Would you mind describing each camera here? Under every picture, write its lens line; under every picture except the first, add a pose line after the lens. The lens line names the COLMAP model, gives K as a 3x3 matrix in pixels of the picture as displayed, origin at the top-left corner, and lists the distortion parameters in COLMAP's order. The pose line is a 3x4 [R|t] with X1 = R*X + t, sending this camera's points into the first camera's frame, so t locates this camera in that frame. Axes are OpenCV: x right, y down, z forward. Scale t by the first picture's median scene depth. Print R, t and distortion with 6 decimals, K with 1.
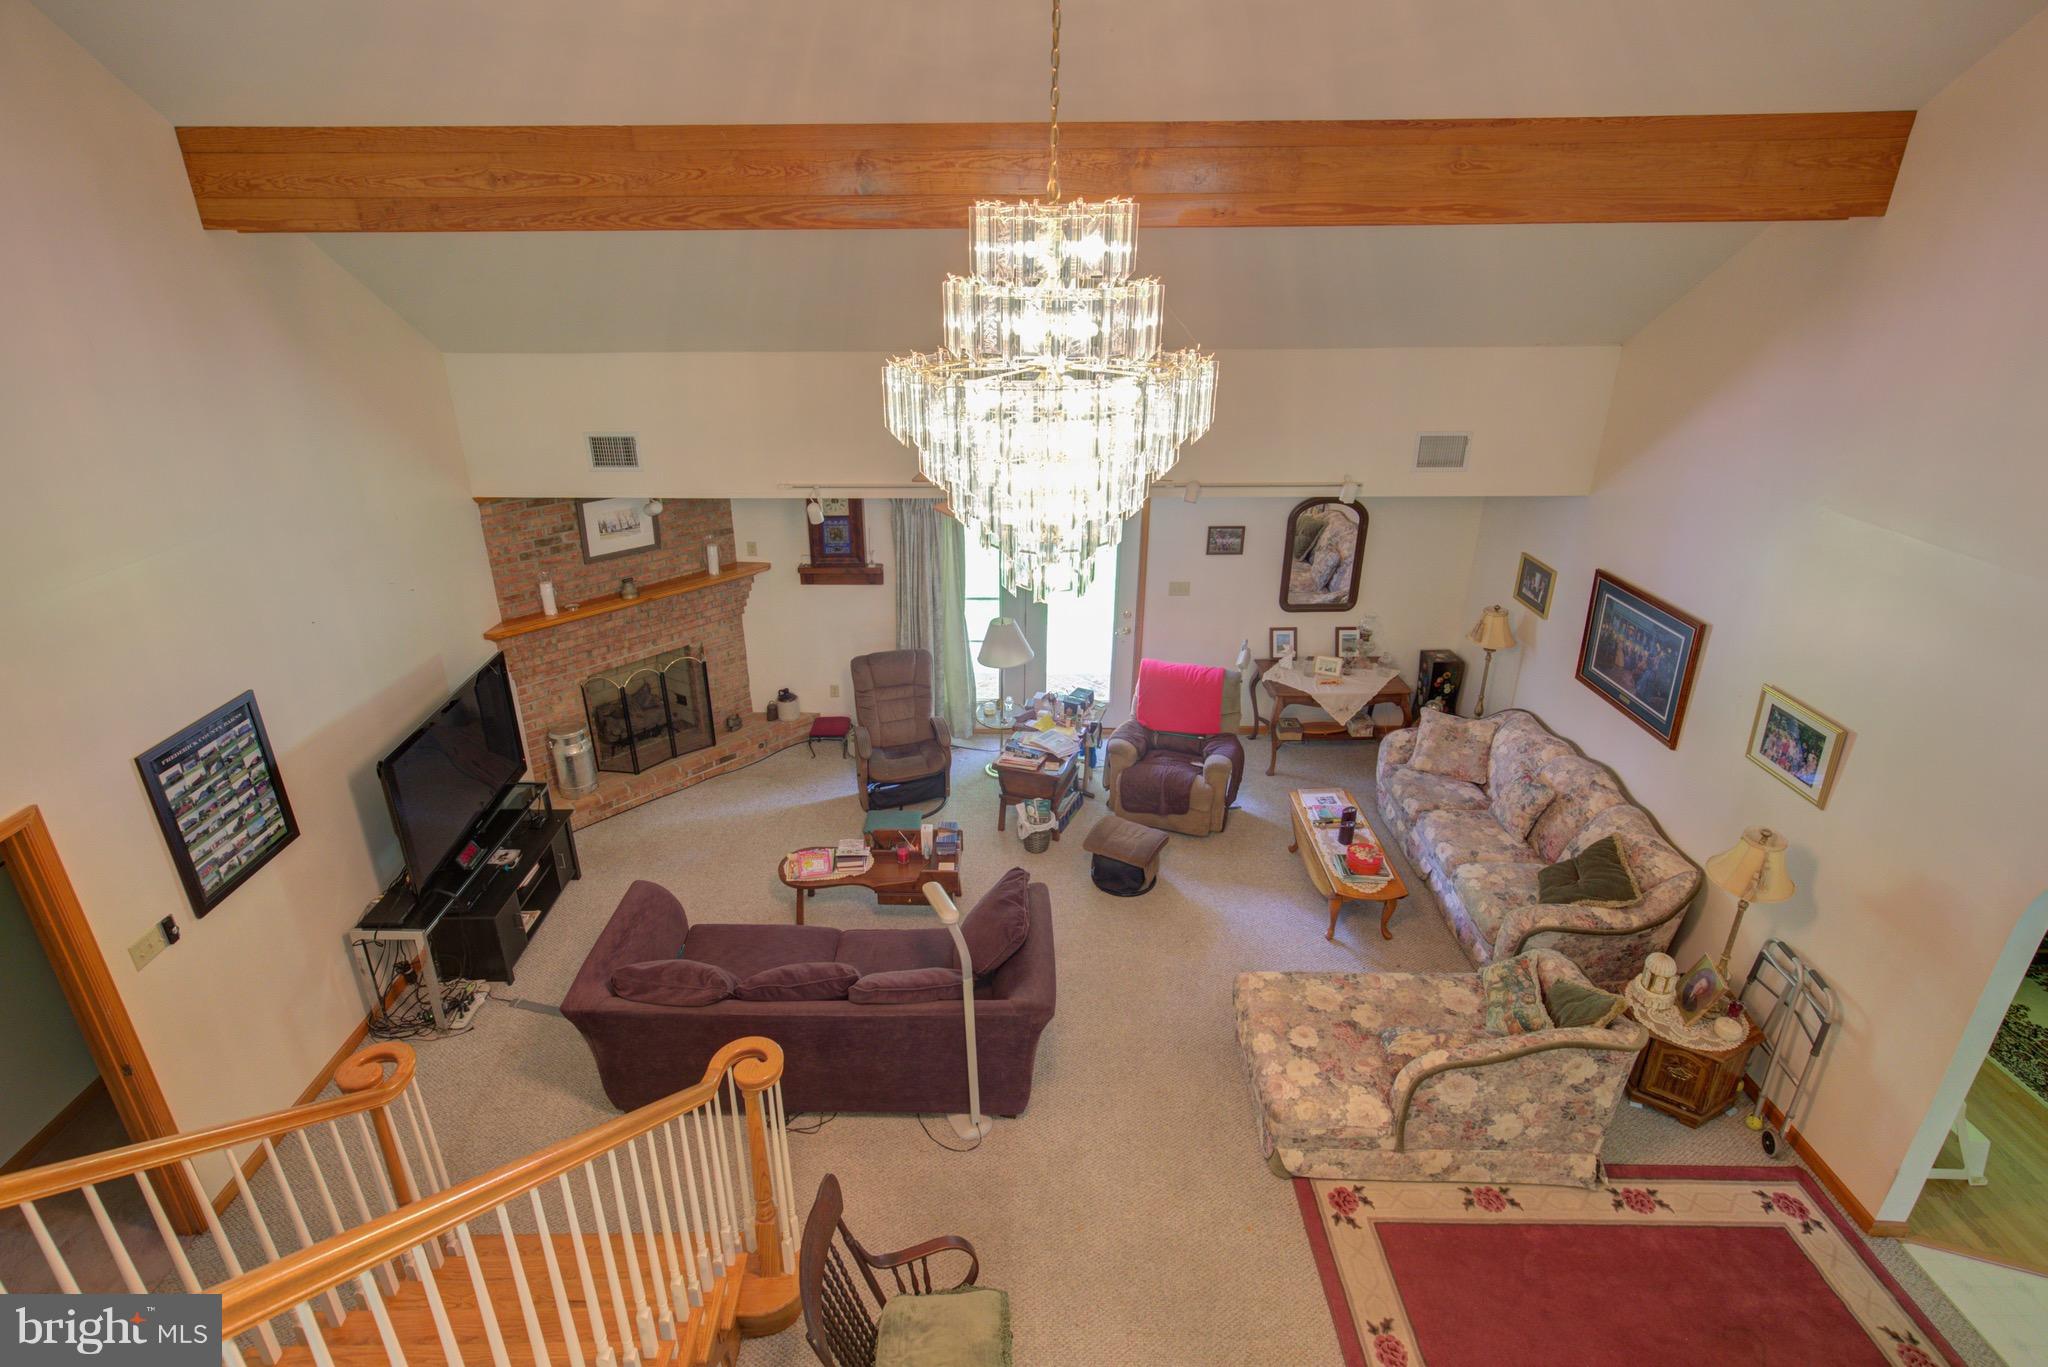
lens RADIAL K [[993.2, 0, 1014.4], [0, 993.2, 661.5], [0, 0, 1]] dist [-0.005459, -0.000316]
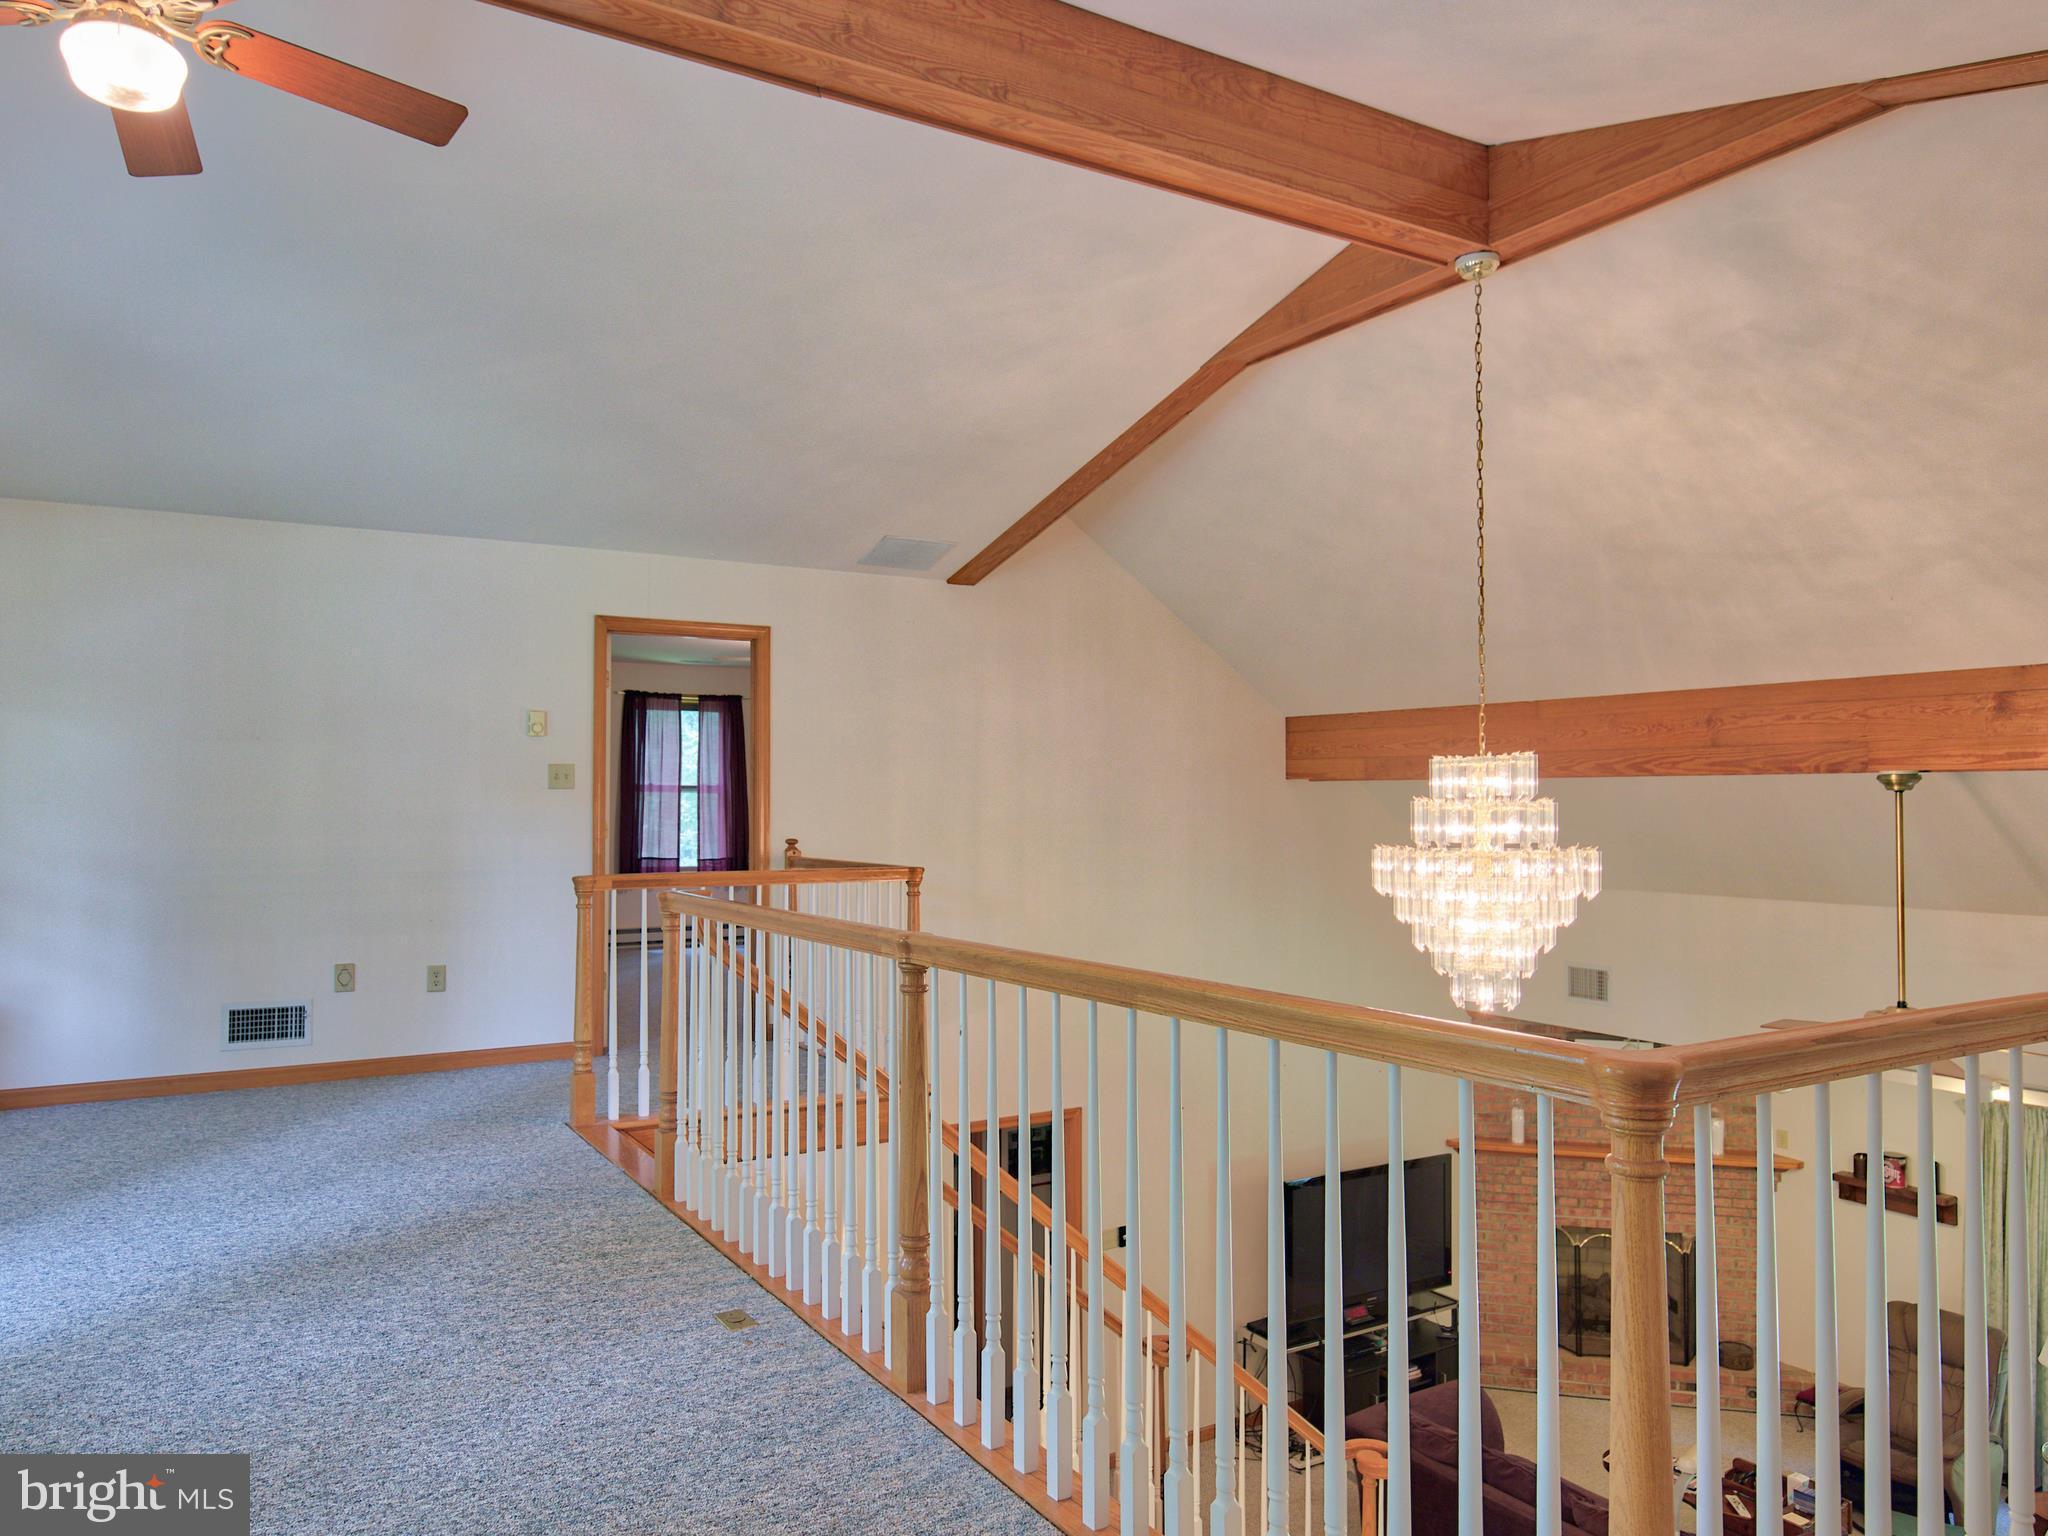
lens RADIAL K [[1435.3, 0, 1005.0], [0, 1435.3, 771.7], [0, 0, 1]] dist [0.011237, -0.003781]
pose [[0.514299, -0.012917, -0.857514, 0.547647], [-0.339372, 0.915203, -0.217326, 0.108859], [0.787606, 0.402787, 0.466304, -0.225916]]
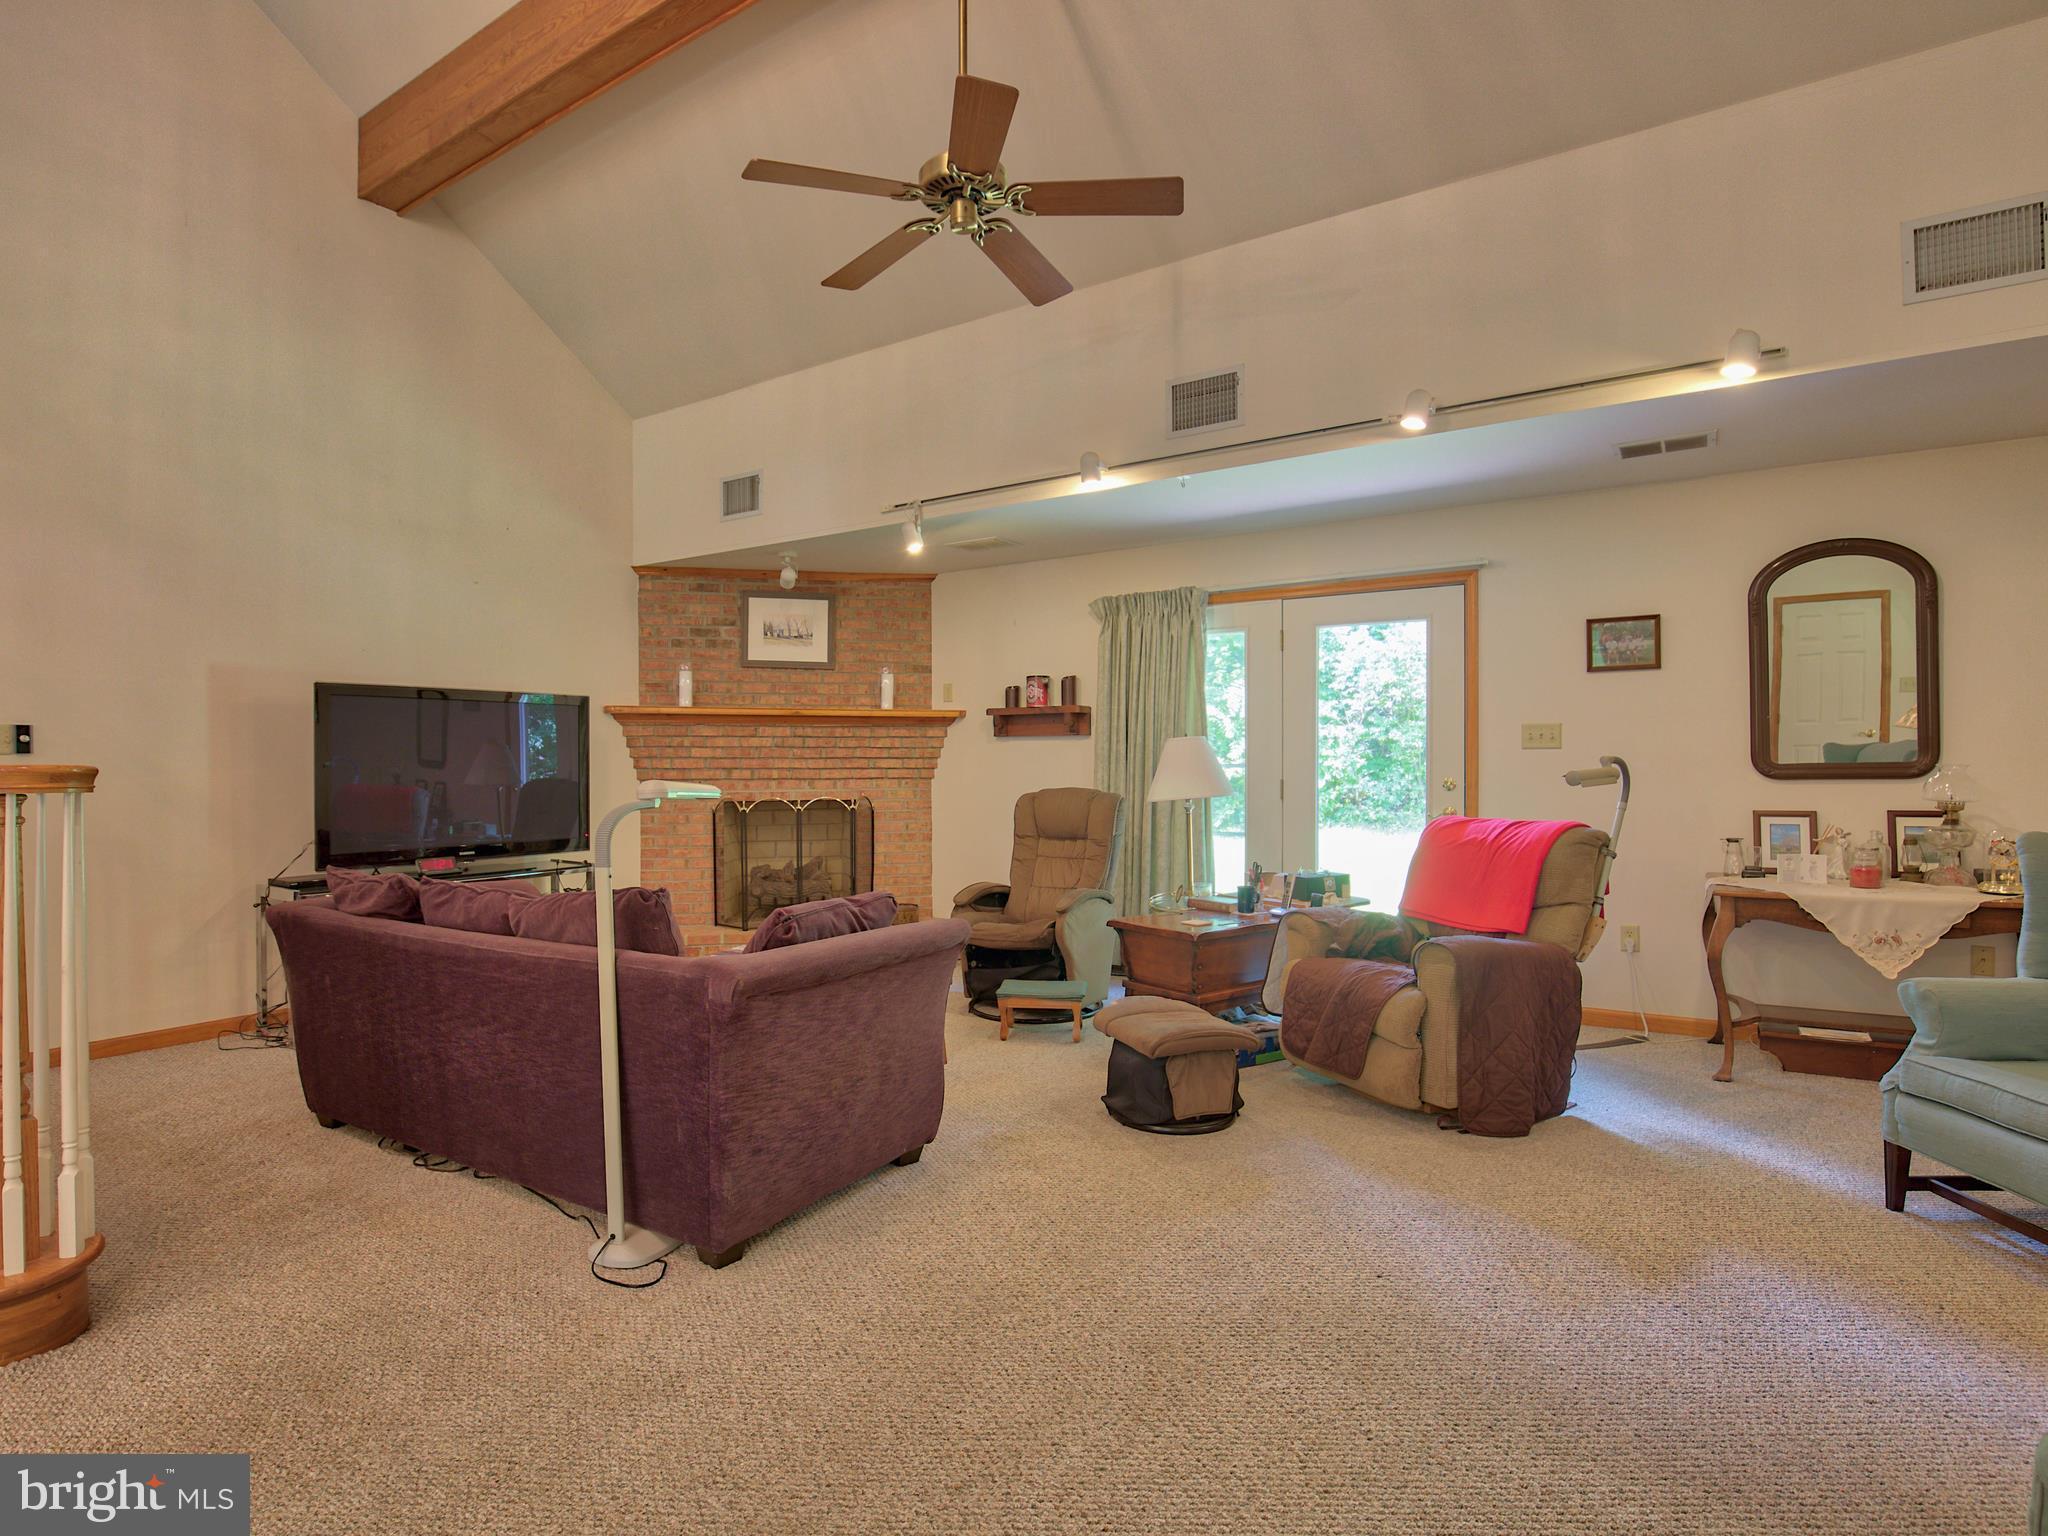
lens RADIAL K [[1061.2, 0, 1007.9], [0, 1061.2, 780.2], [0, 0, 1]] dist [-0.031212, 0.000111]
pose [[0.832746, 0.000135, -0.553656, 0.325193], [-0.214744, 0.921794, -0.322770, 0.282882], [0.510313, 0.387680, 0.767649, 0.503860]]
